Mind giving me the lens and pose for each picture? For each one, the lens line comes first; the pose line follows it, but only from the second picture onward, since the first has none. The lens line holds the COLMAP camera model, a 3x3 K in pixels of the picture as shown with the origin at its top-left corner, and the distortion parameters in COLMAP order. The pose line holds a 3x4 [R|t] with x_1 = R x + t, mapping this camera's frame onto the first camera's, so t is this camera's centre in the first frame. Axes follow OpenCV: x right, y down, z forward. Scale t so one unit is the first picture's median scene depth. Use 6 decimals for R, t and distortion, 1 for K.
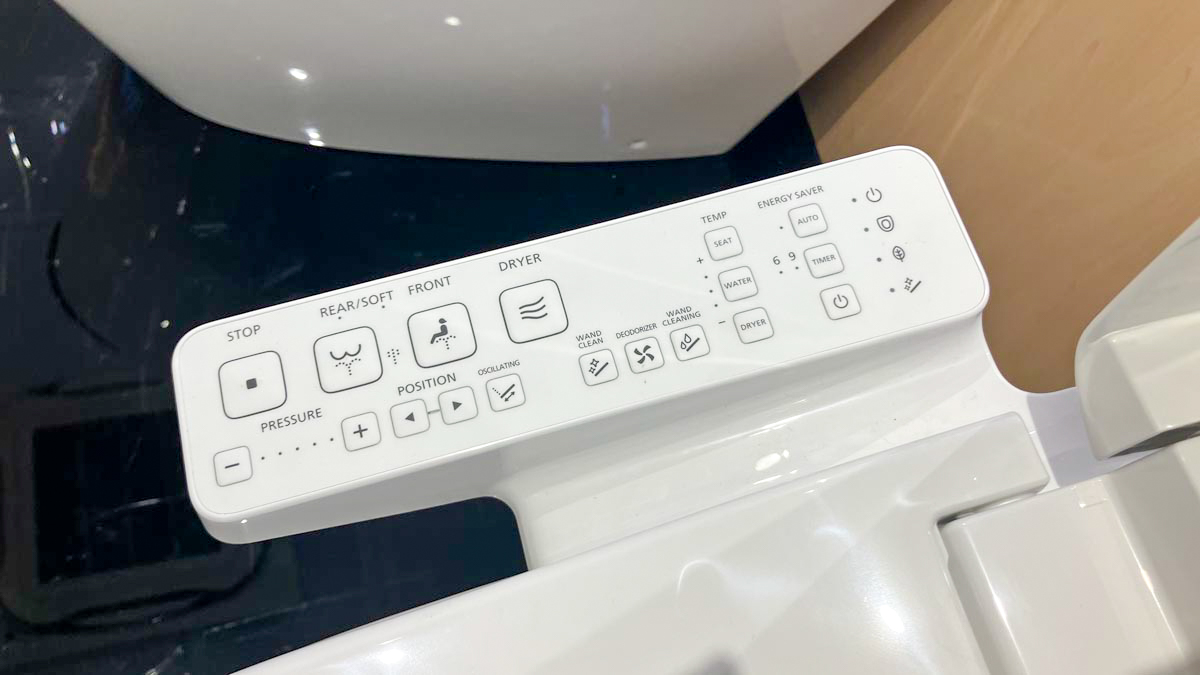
lens RADIAL K [[1021.8, 0, 617.9], [0, 1021.8, 295.6], [0, 0, 1]] dist [0.001137, 0.005703]
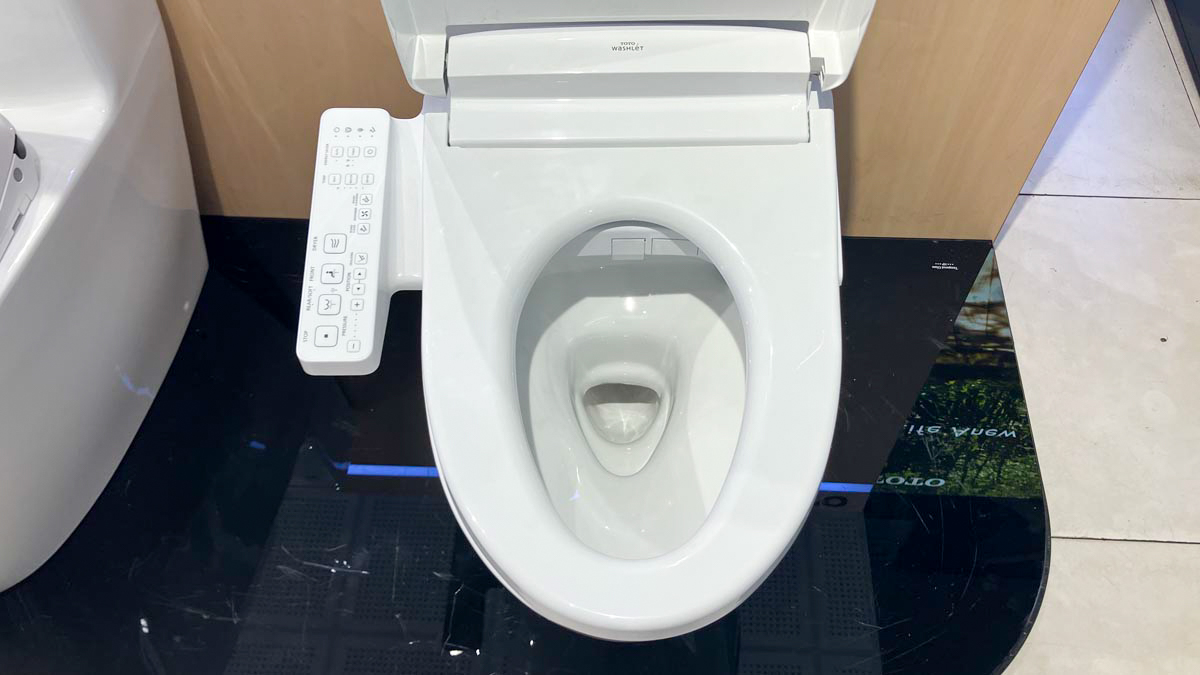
lens RADIAL K [[973.7, 0, 613.3], [0, 973.7, 339.0], [0, 0, 1]] dist [0.000944, 0.003506]
pose [[0.256715, -0.896297, 0.361593, -1.109768], [0.868540, 0.378058, 0.320485, -0.081448], [-0.423952, 0.231785, 0.875523, -1.643138]]
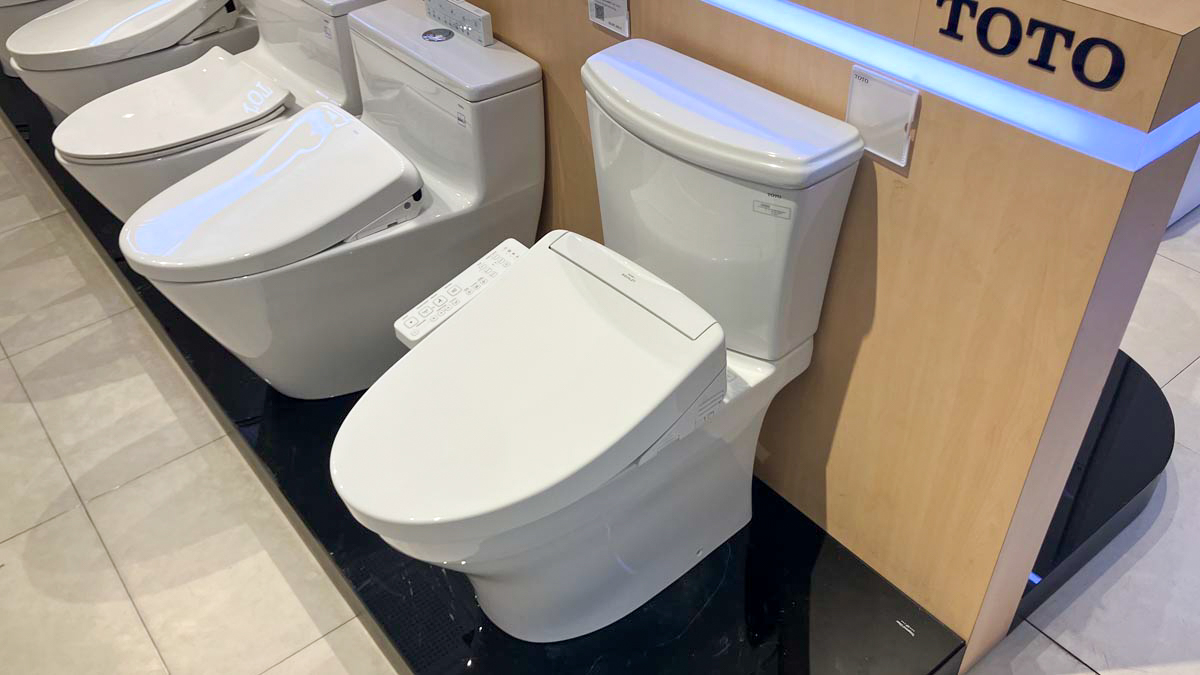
lens RADIAL K [[1021.8, 0, 617.9], [0, 1021.8, 295.6], [0, 0, 1]] dist [0.001137, 0.005703]
pose [[0.874522, -0.426244, 0.231359, -0.574761], [0.481856, 0.817743, -0.314819, 2.098559], [-0.055002, 0.386798, 0.920523, -3.866978]]
